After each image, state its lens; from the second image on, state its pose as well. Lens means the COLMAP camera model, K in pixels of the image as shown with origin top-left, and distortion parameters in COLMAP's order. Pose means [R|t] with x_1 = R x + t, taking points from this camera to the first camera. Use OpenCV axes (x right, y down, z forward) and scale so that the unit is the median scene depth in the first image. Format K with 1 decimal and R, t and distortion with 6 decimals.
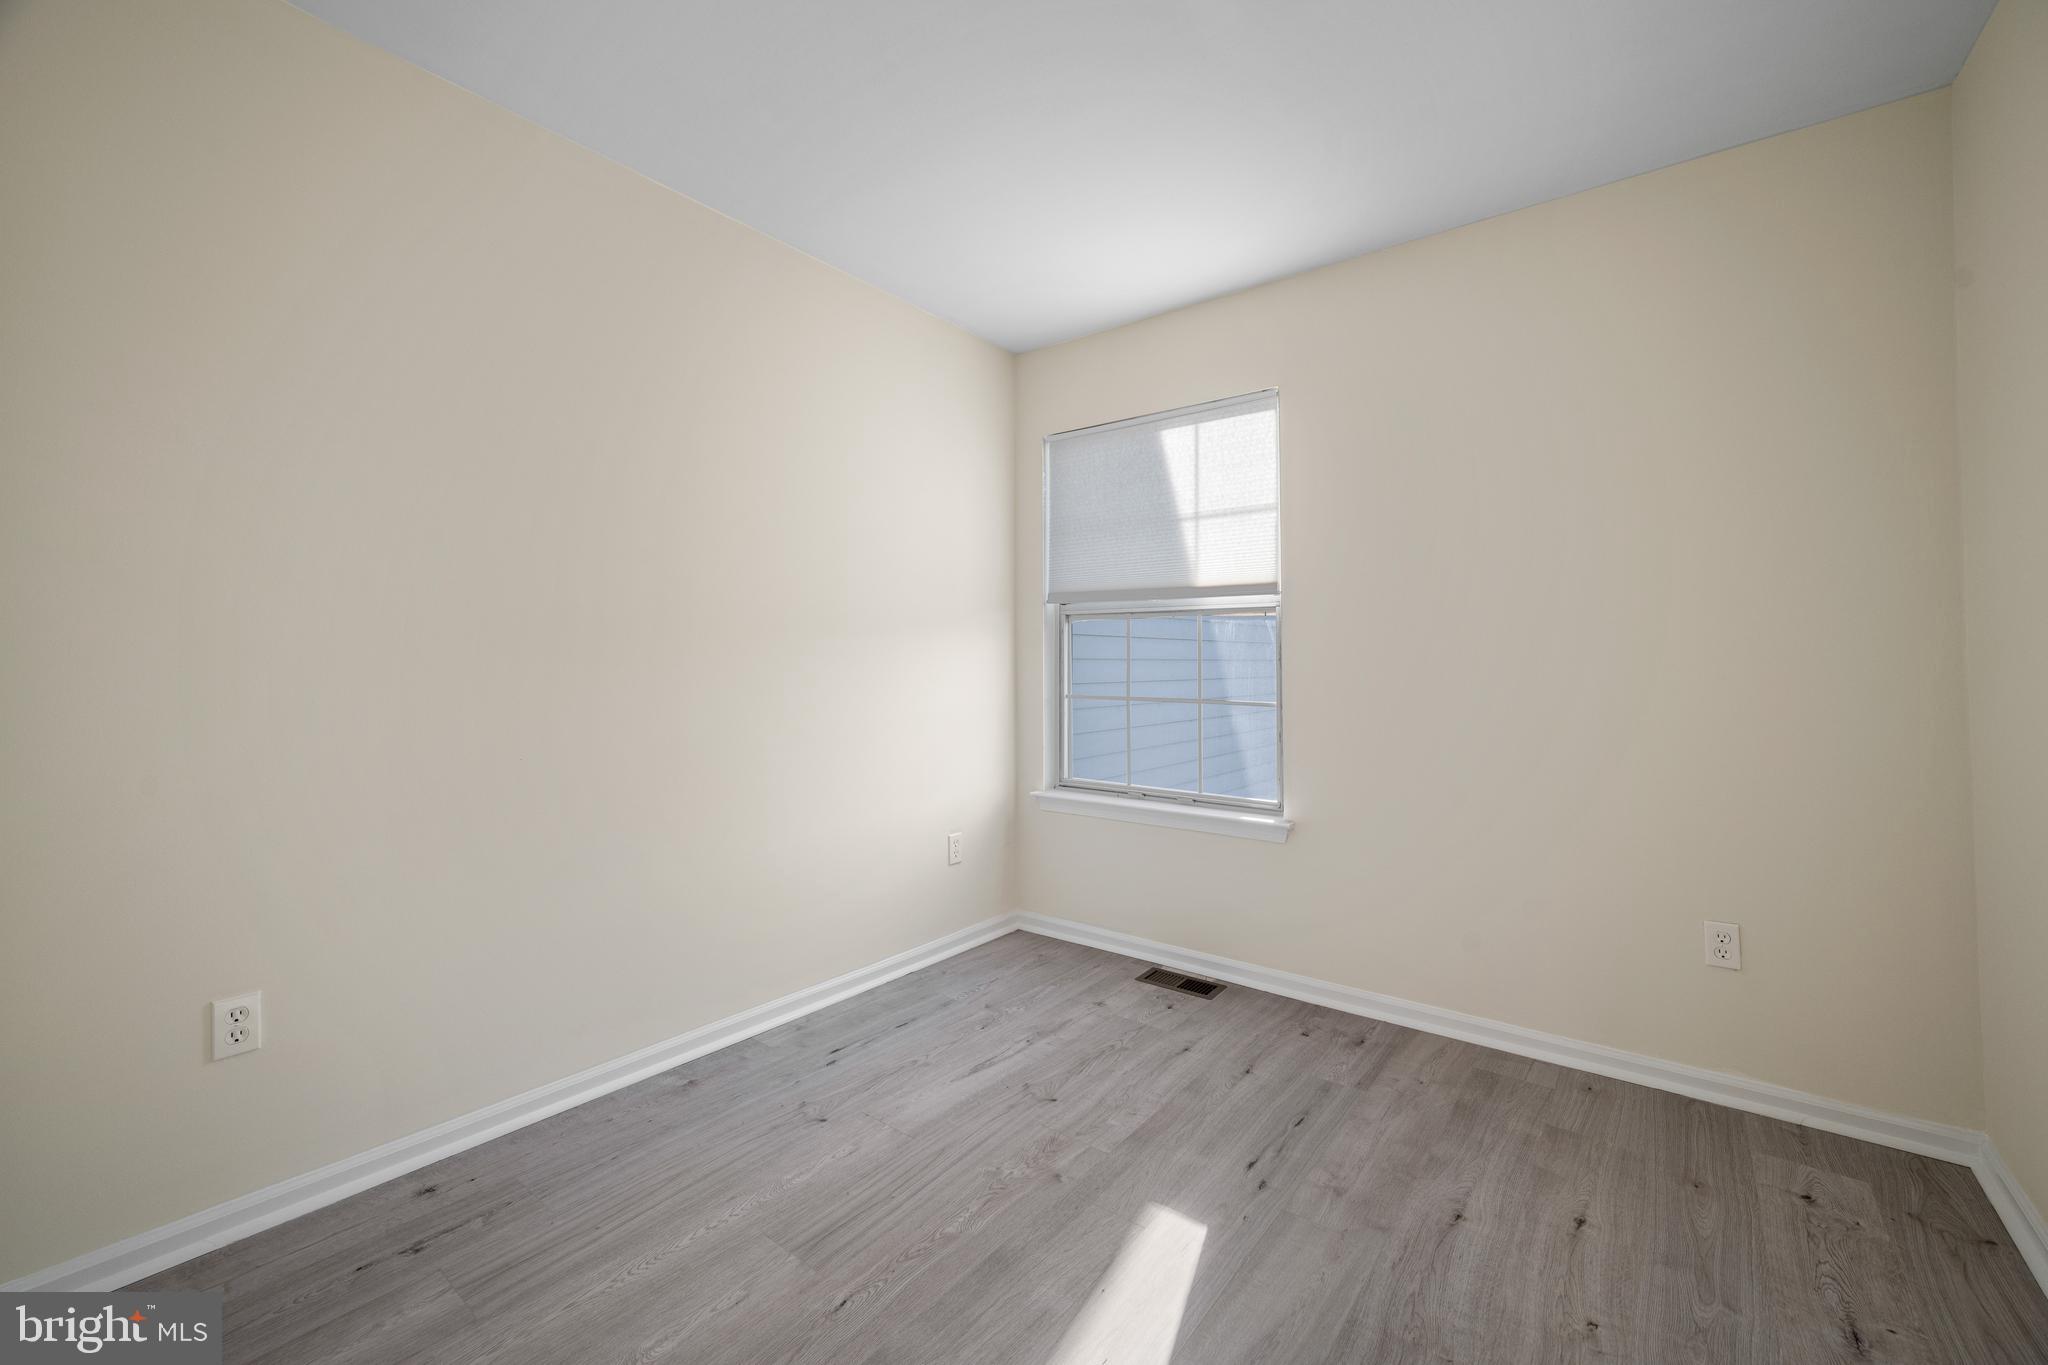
lens RADIAL K [[825.5, 0, 1048.4], [0, 825.5, 680.9], [0, 0, 1]] dist [-0.009069, -0.000170]
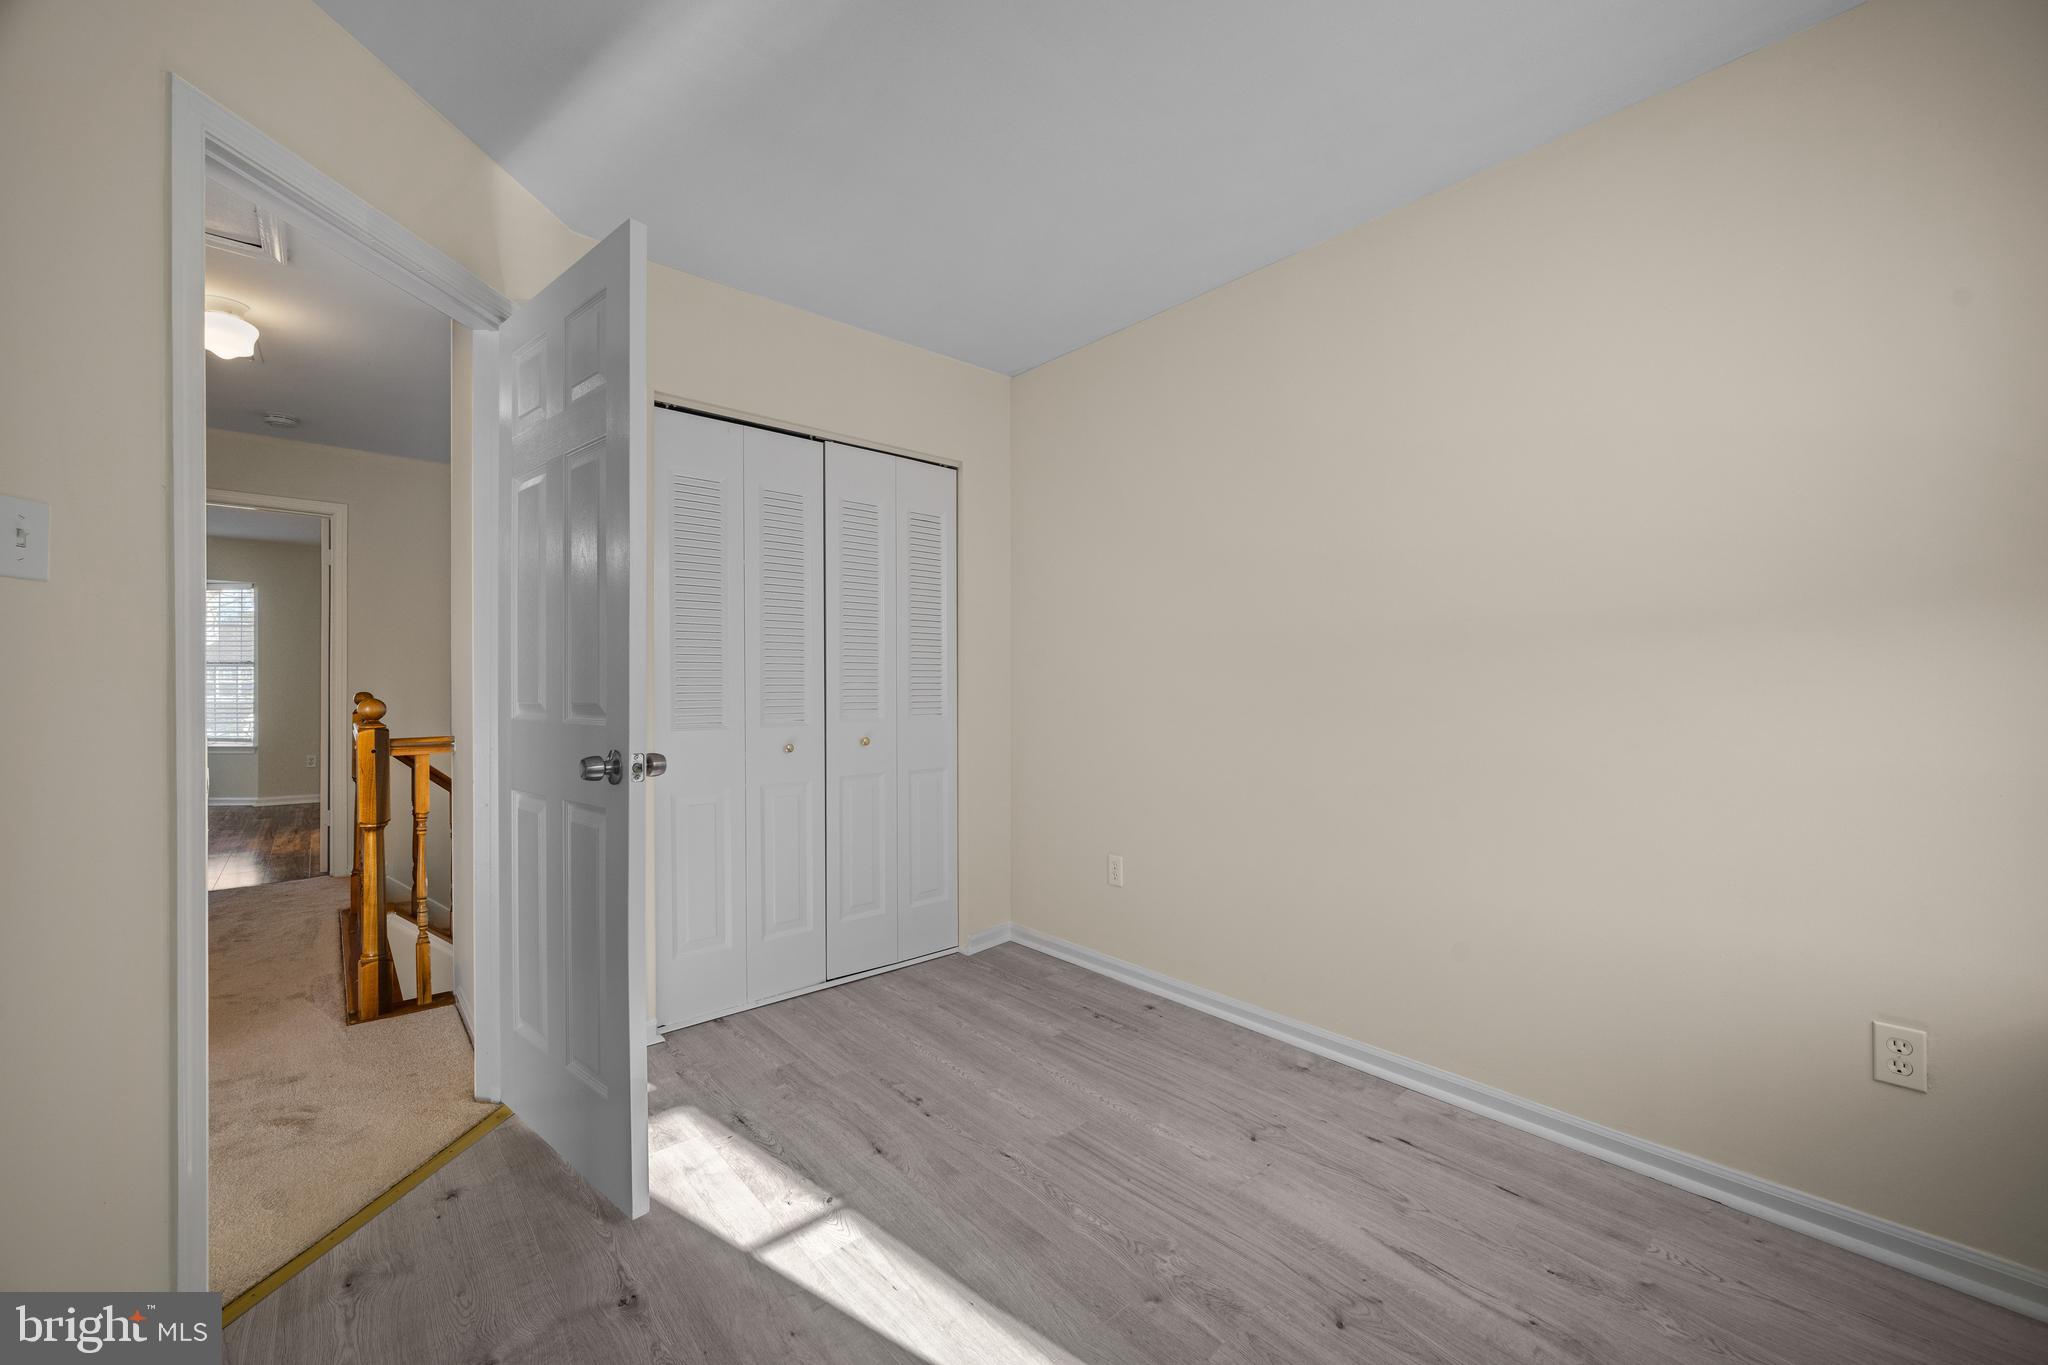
lens RADIAL K [[825.5, 0, 1048.4], [0, 825.5, 680.9], [0, 0, 1]] dist [-0.009069, -0.000170]
pose [[-0.200228, -0.004414, -0.979739, 0.752059], [-0.016955, 0.999856, -0.001039, -0.027168], [0.979603, 0.016404, -0.200274, 0.914239]]
